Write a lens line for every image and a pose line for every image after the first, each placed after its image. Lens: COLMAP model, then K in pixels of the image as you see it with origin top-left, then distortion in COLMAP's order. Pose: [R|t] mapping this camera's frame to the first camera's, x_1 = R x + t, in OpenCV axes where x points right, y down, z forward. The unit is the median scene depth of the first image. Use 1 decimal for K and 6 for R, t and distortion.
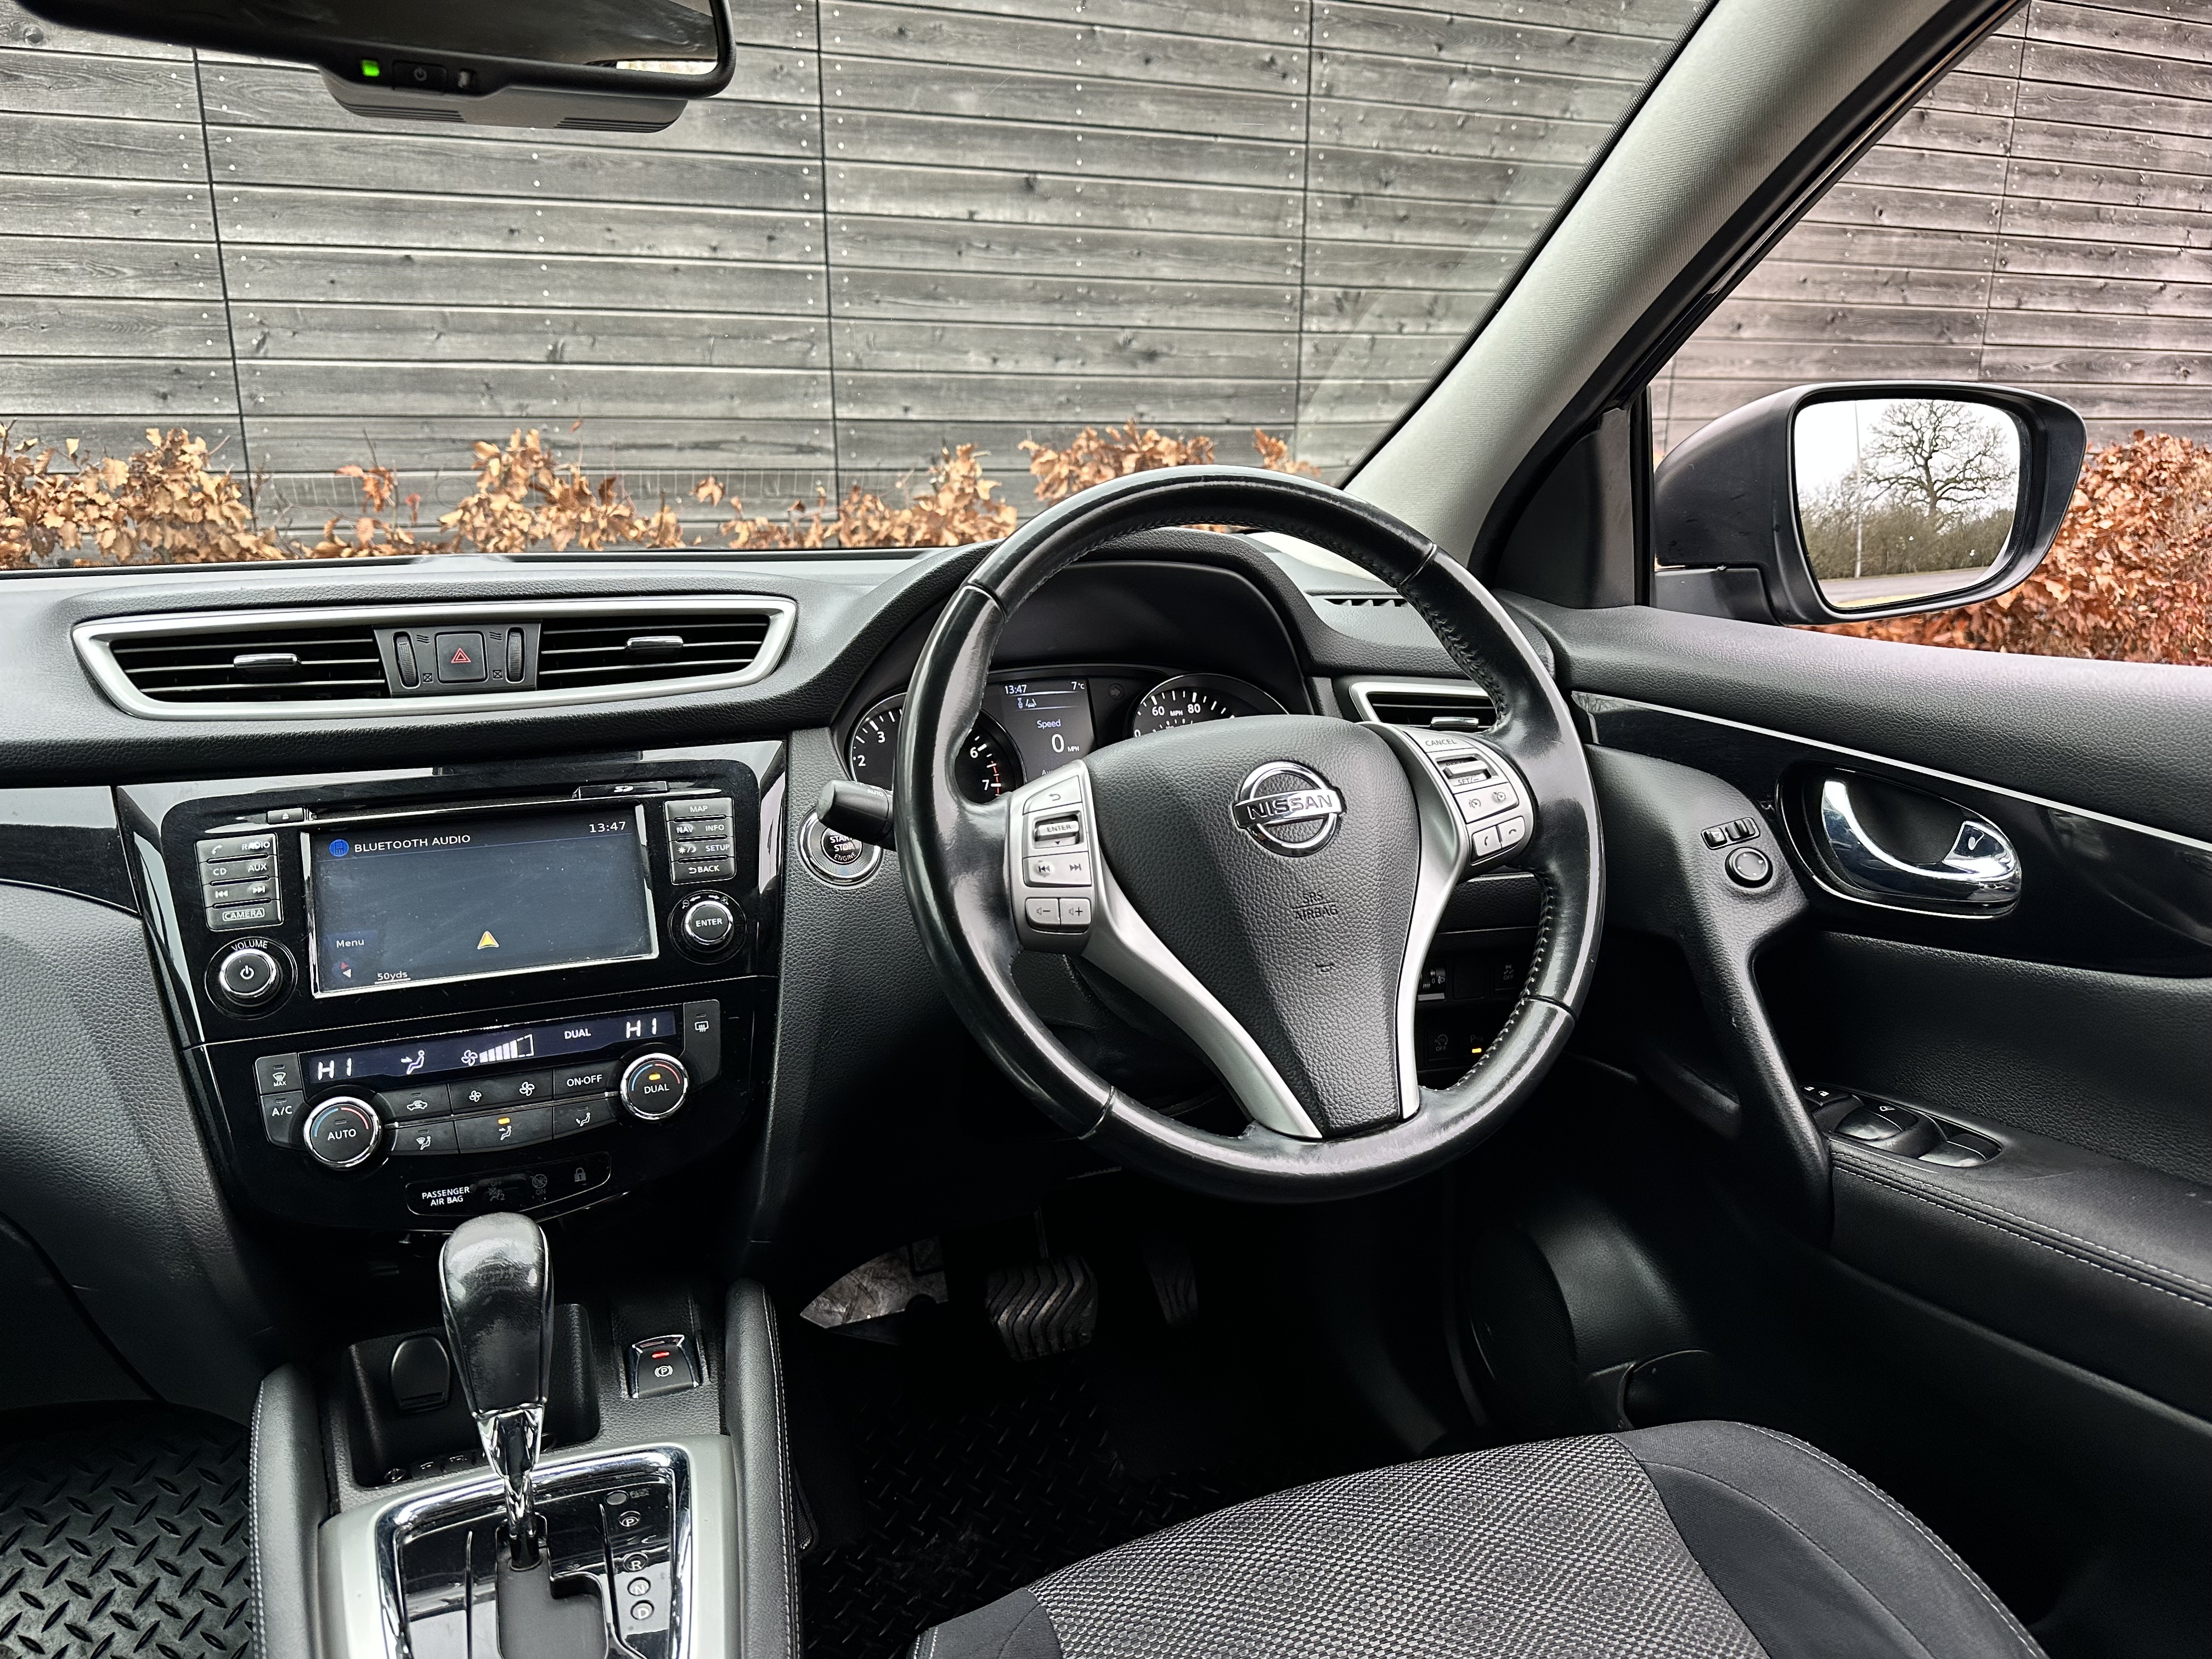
lens RADIAL K [[1564.3, 0, 1112.5], [0, 1564.3, 833.7], [0, 0, 1]] dist [0.017064, -0.024582]
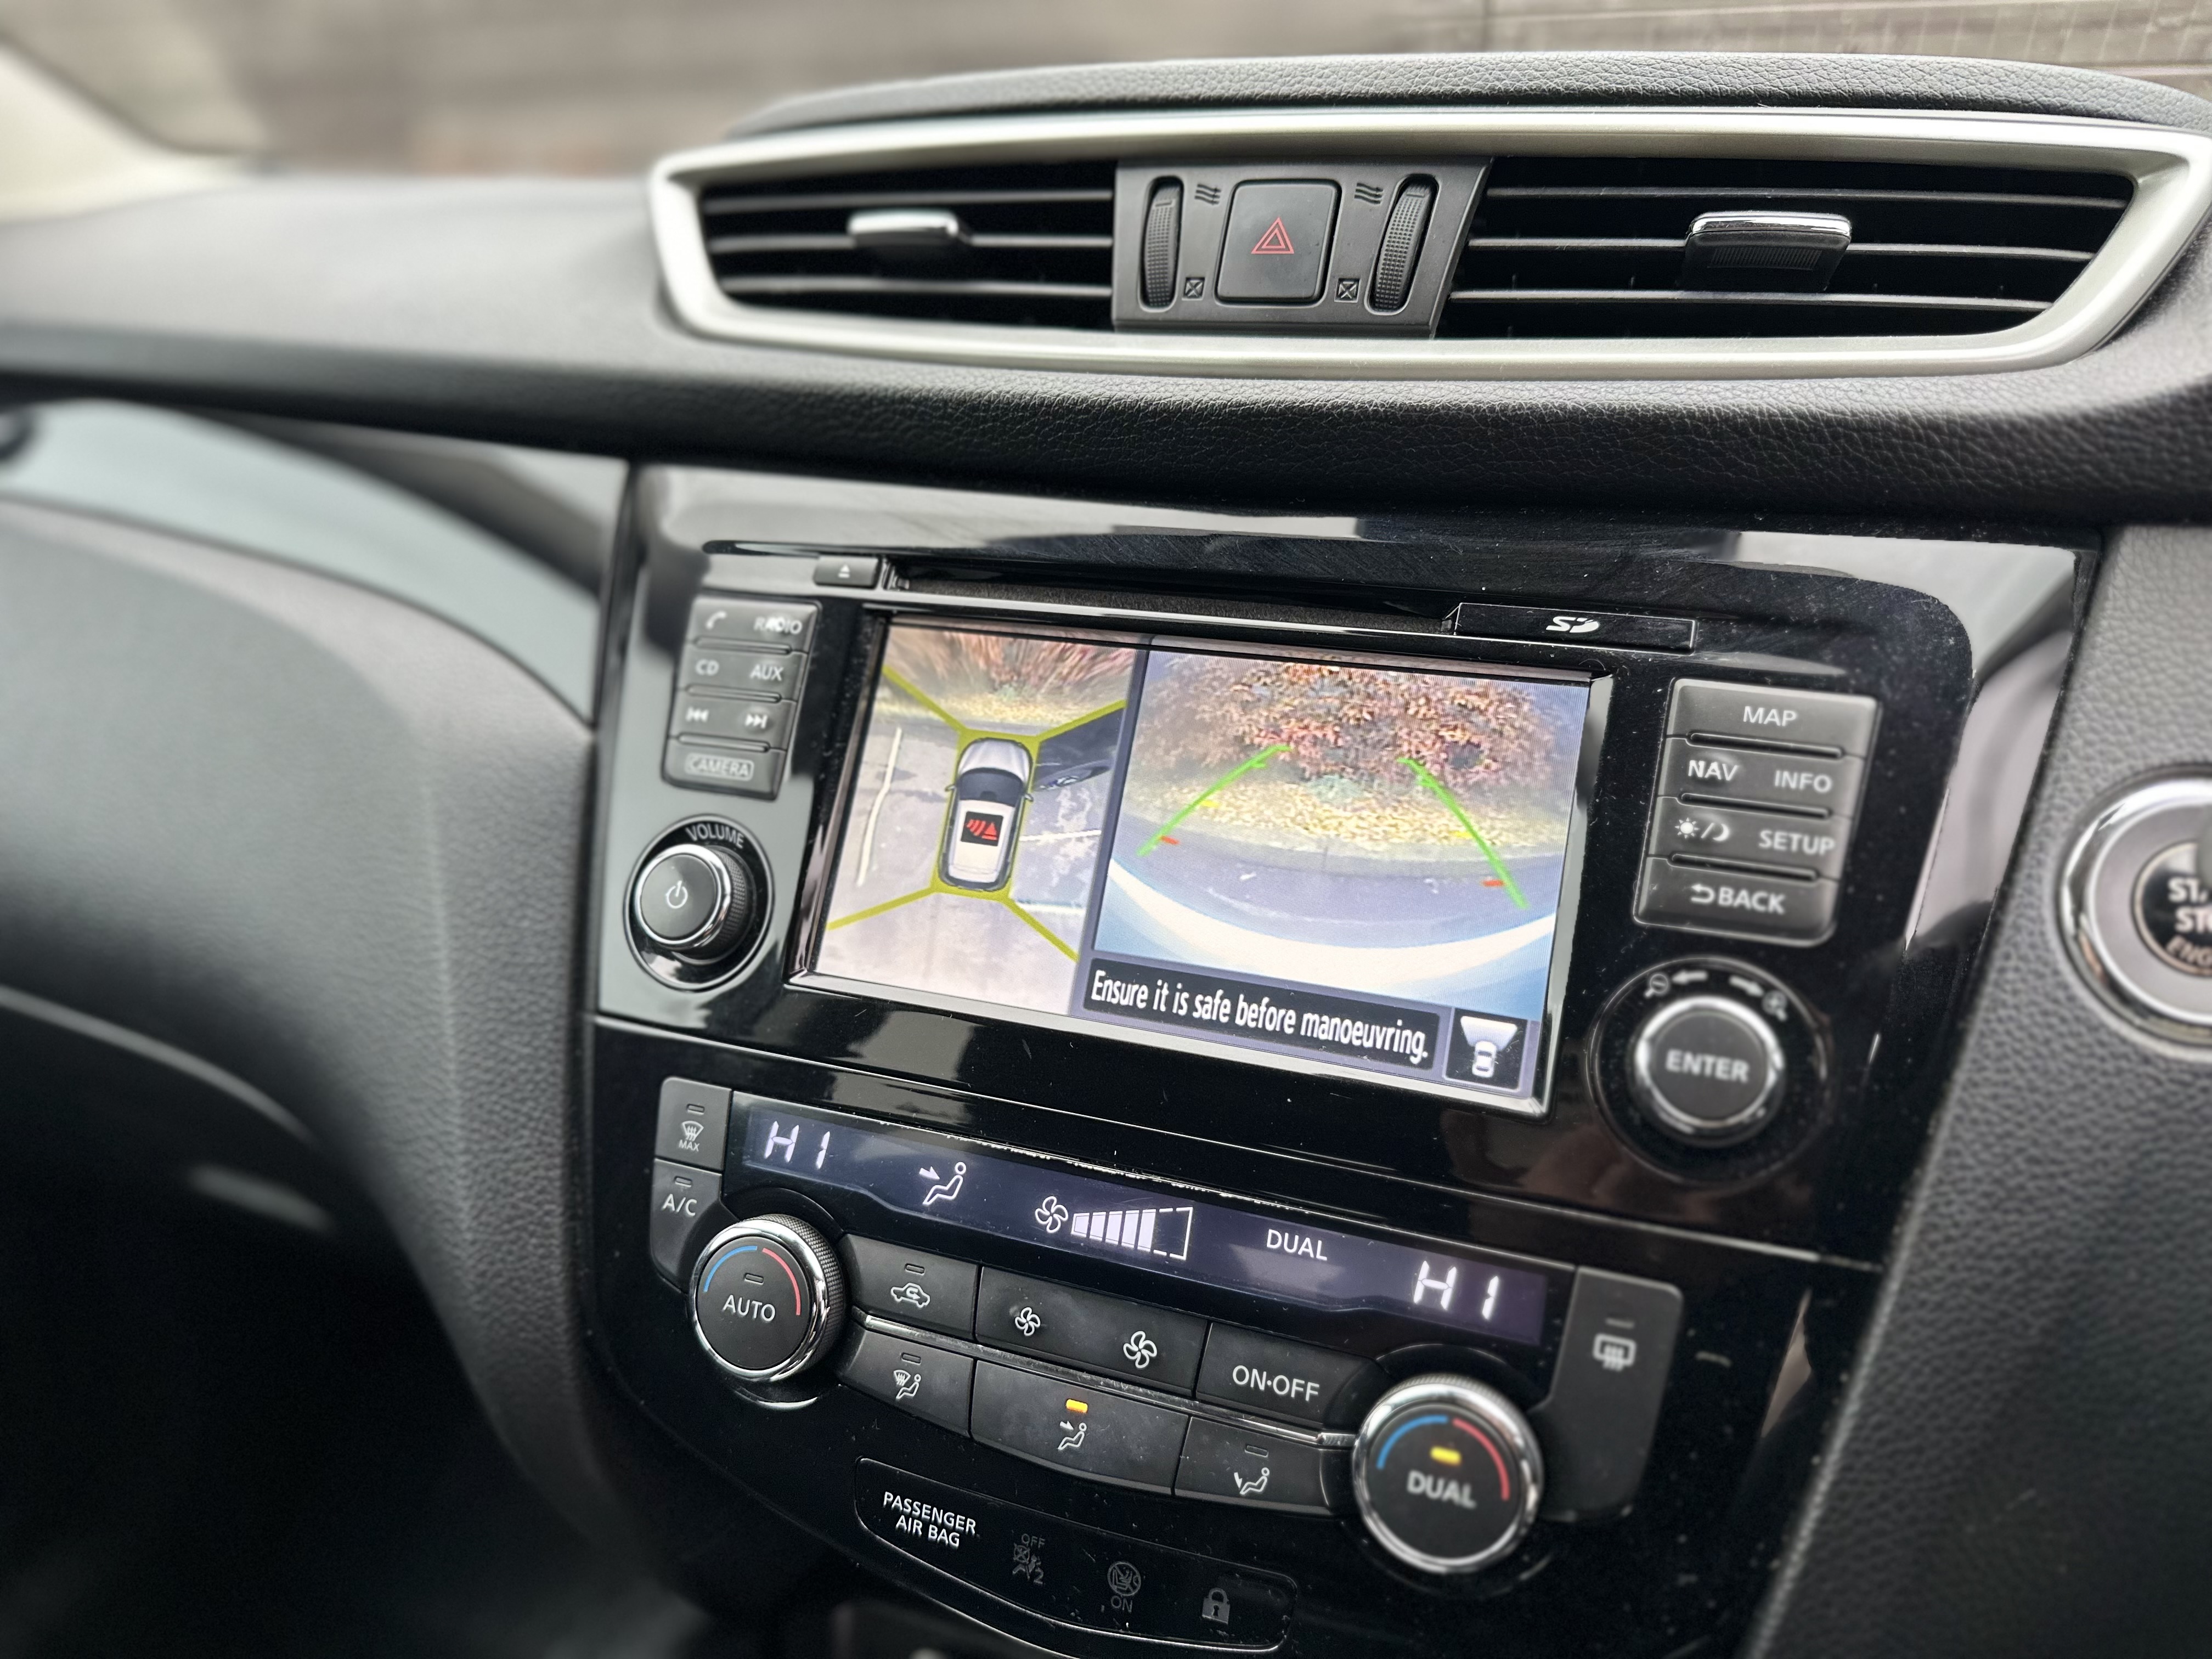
lens RADIAL K [[1564.3, 0, 1142.9], [0, 1564.3, 825.6], [0, 0, 1]] dist [0.017064, -0.024582]
pose [[0.750109, 0.238325, -0.616877, -0.142146], [-0.165307, 0.970765, 0.174037, -0.027992], [0.640320, -0.028573, 0.767576, 0.614626]]
